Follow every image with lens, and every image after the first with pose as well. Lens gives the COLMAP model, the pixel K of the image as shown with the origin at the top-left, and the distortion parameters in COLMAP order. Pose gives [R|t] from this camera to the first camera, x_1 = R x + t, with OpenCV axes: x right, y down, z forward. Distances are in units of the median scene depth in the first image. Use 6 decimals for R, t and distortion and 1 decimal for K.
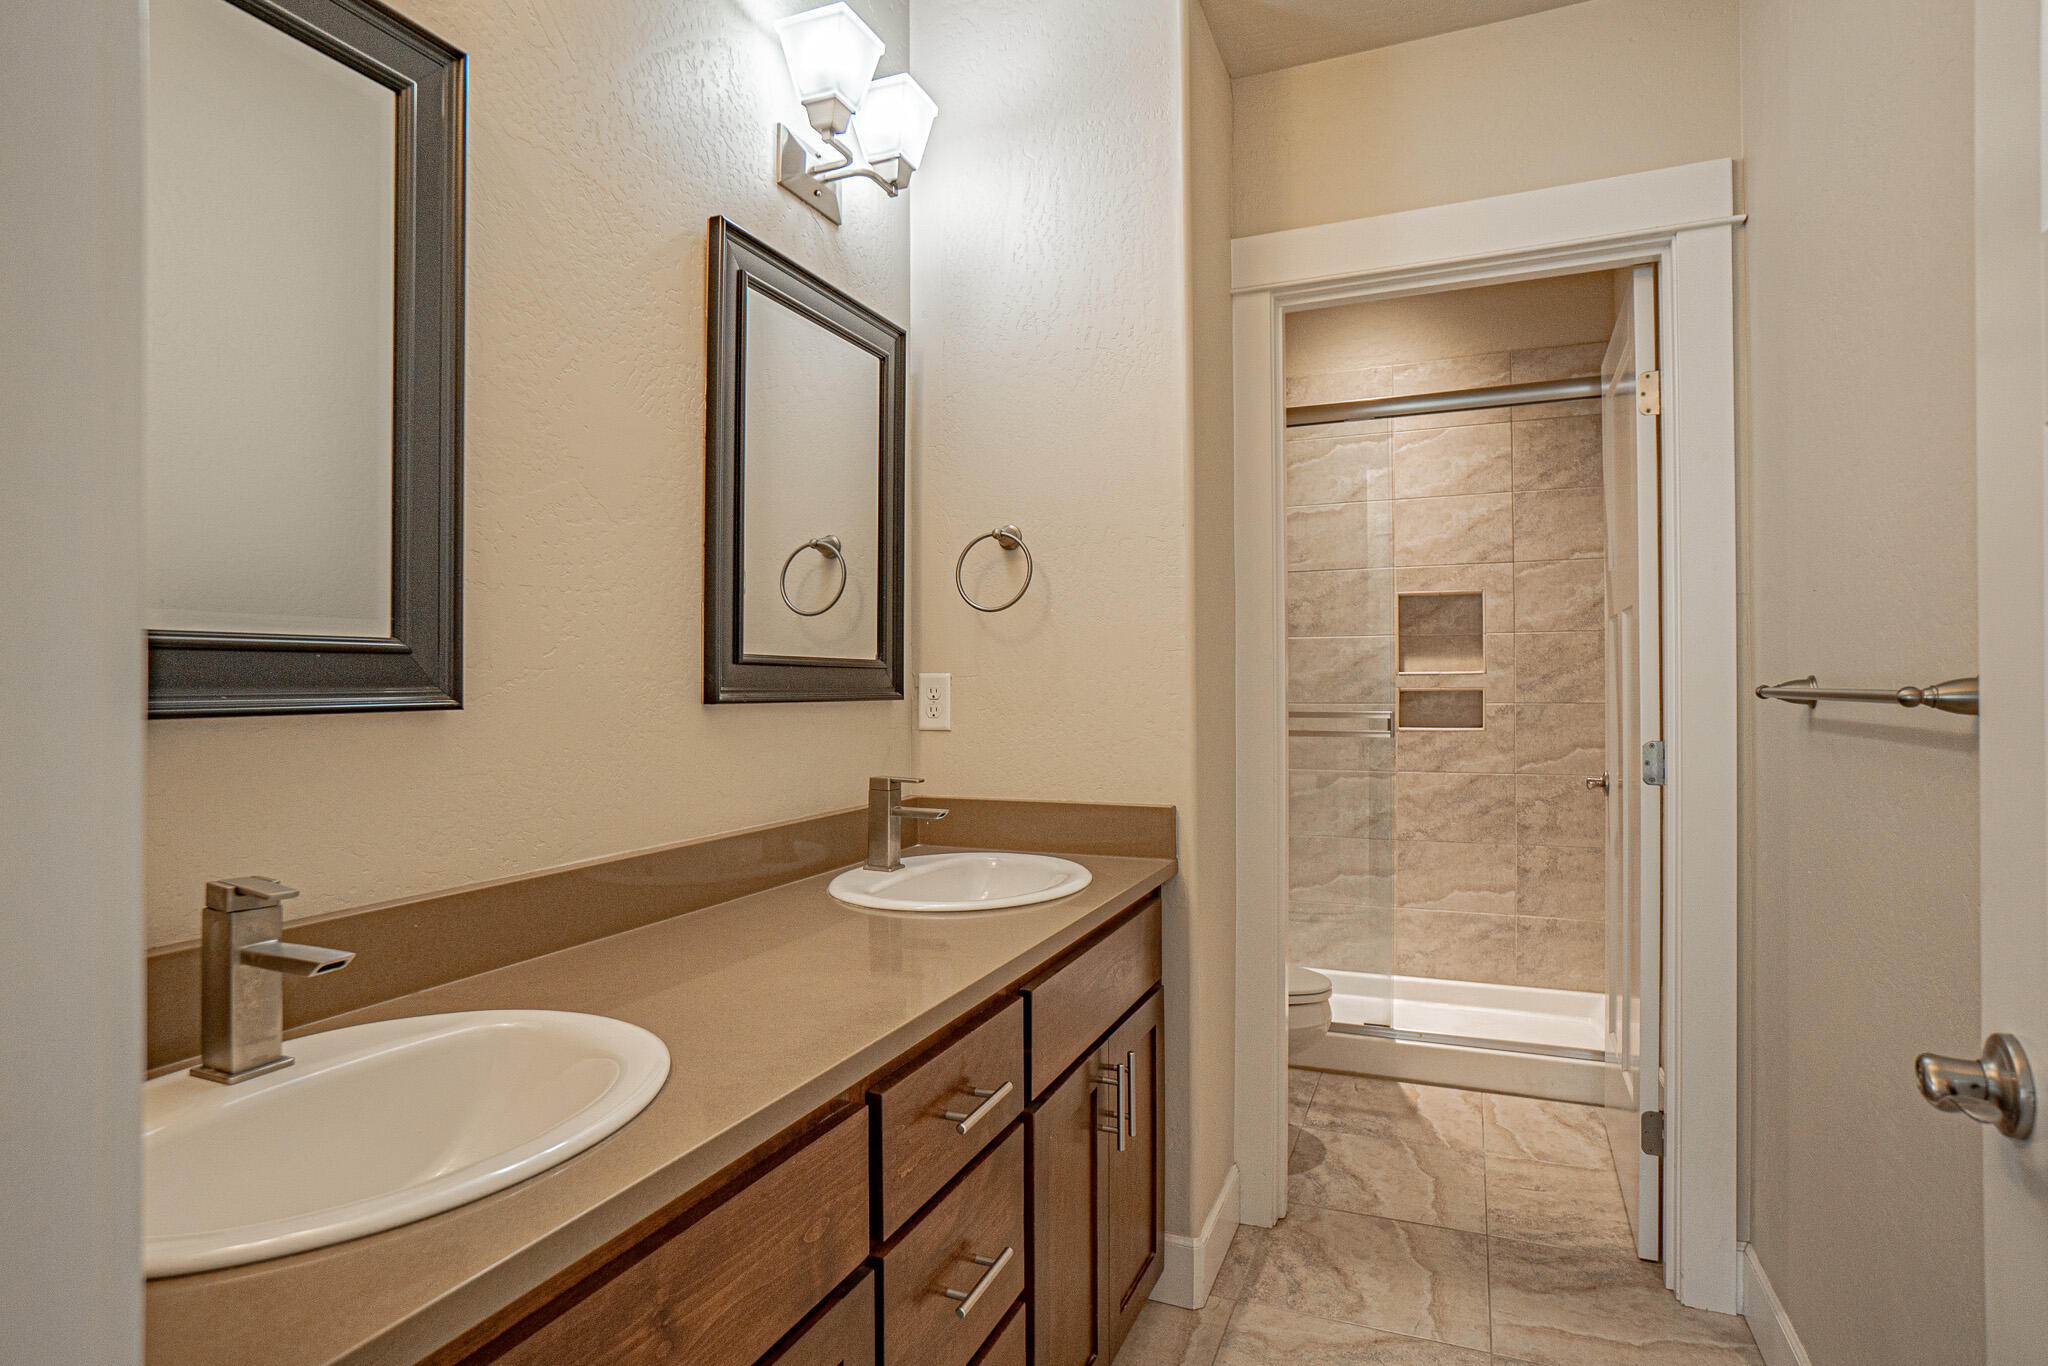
lens RADIAL K [[1023.8, 0, 1024.6], [0, 1023.8, 679.0], [0, 0, 1]] dist [-0.023655, 0.007393]
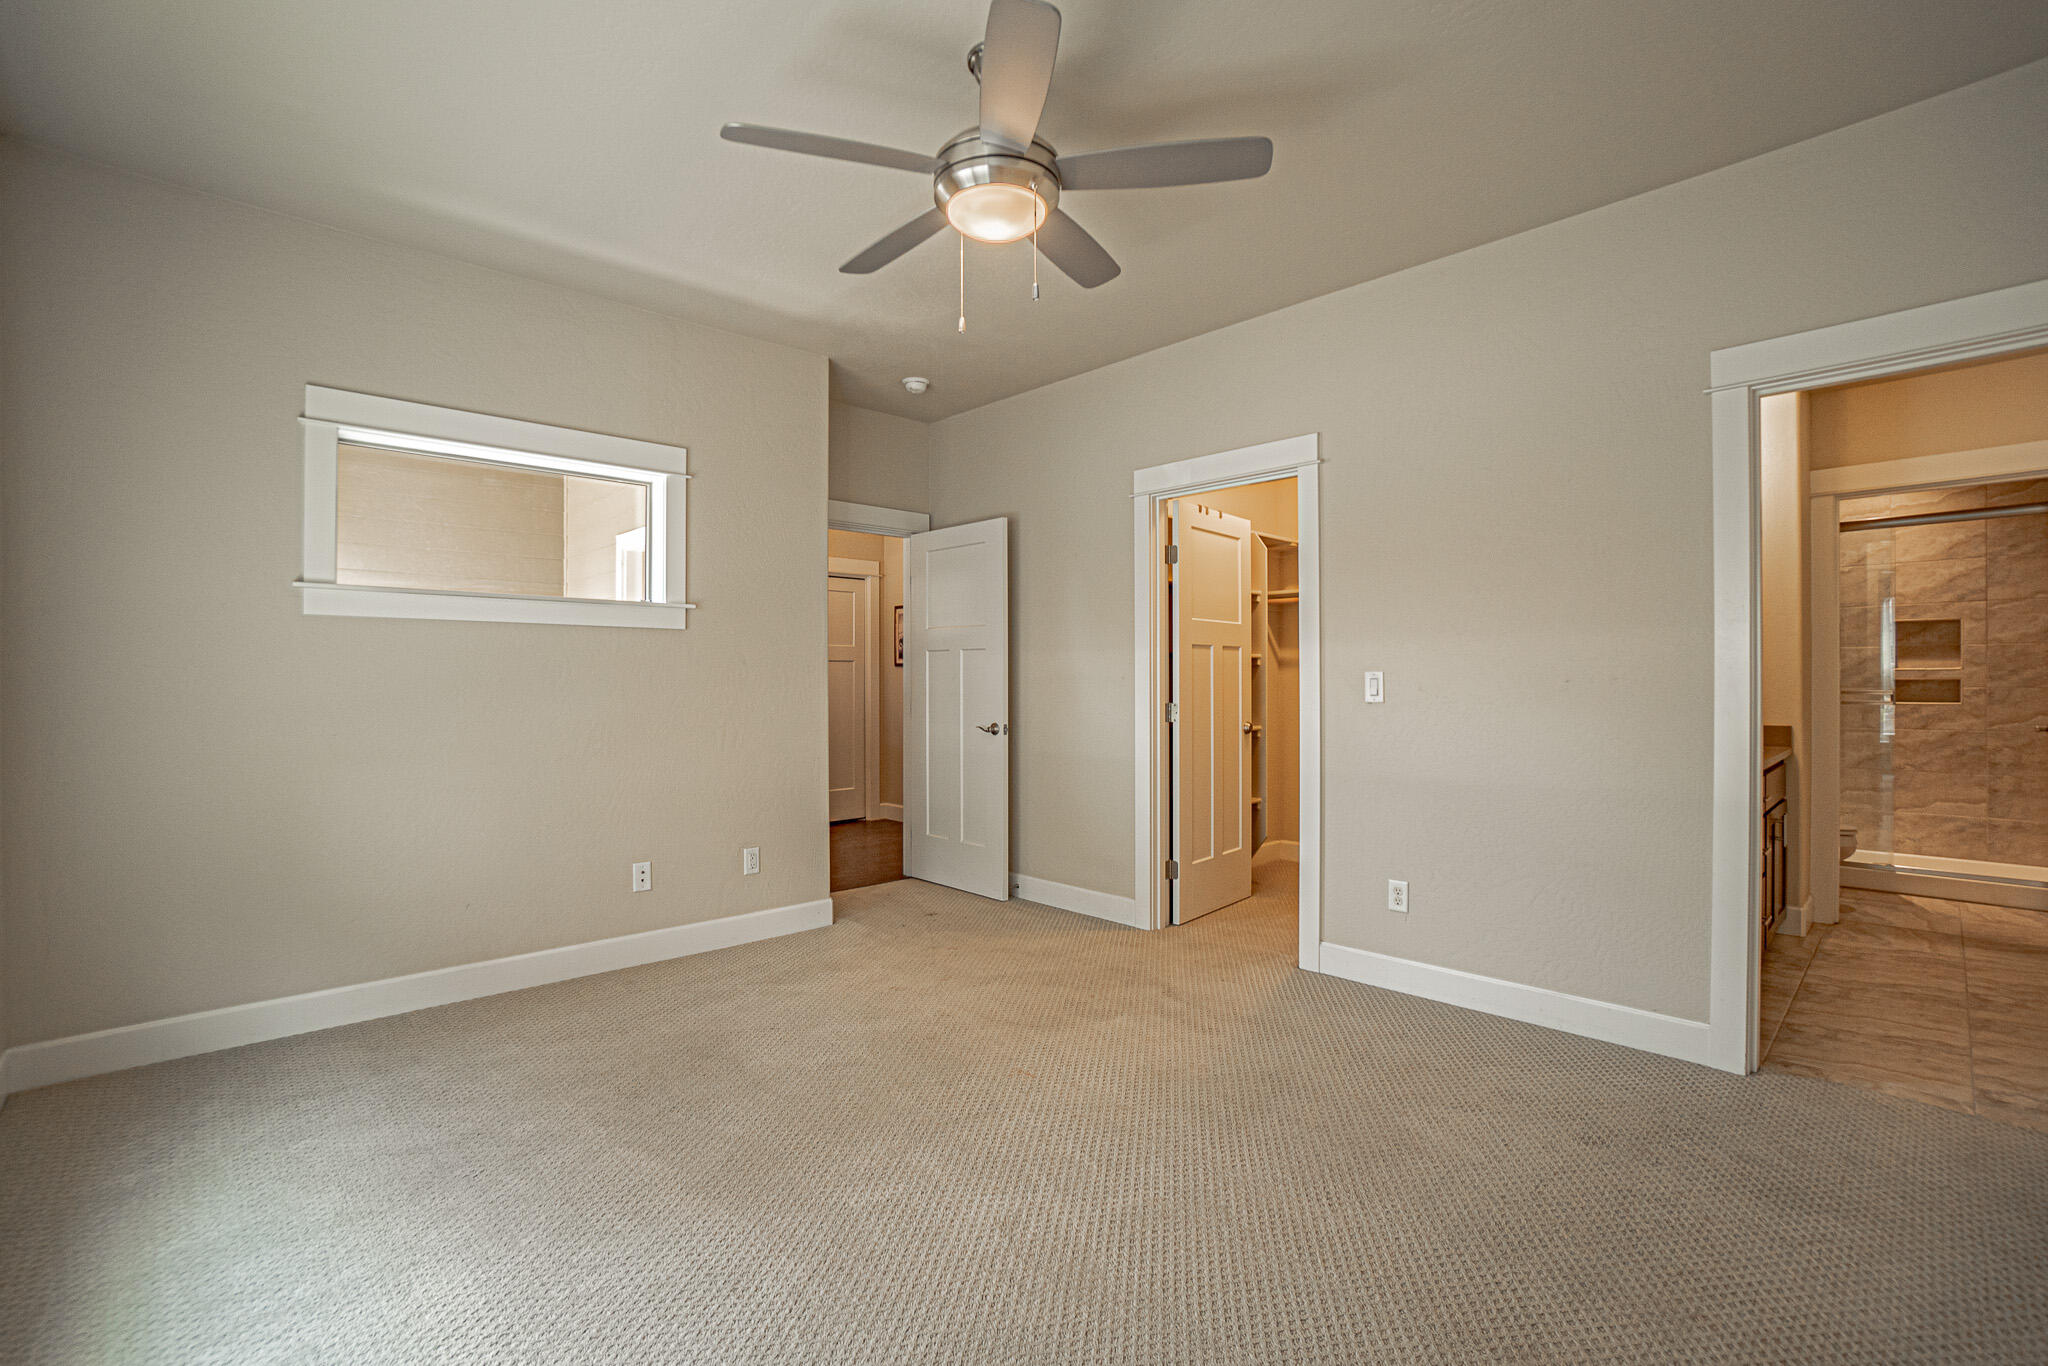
lens RADIAL K [[890.9, 0, 1024.8], [0, 890.9, 681.9], [0, 0, 1]] dist [0.001835, 0.000418]
pose [[0.927301, 0.000617, -0.374316, -0.407691], [0.003691, 0.999935, 0.010791, -0.006282], [0.374298, -0.011388, 0.927238, -0.894046]]
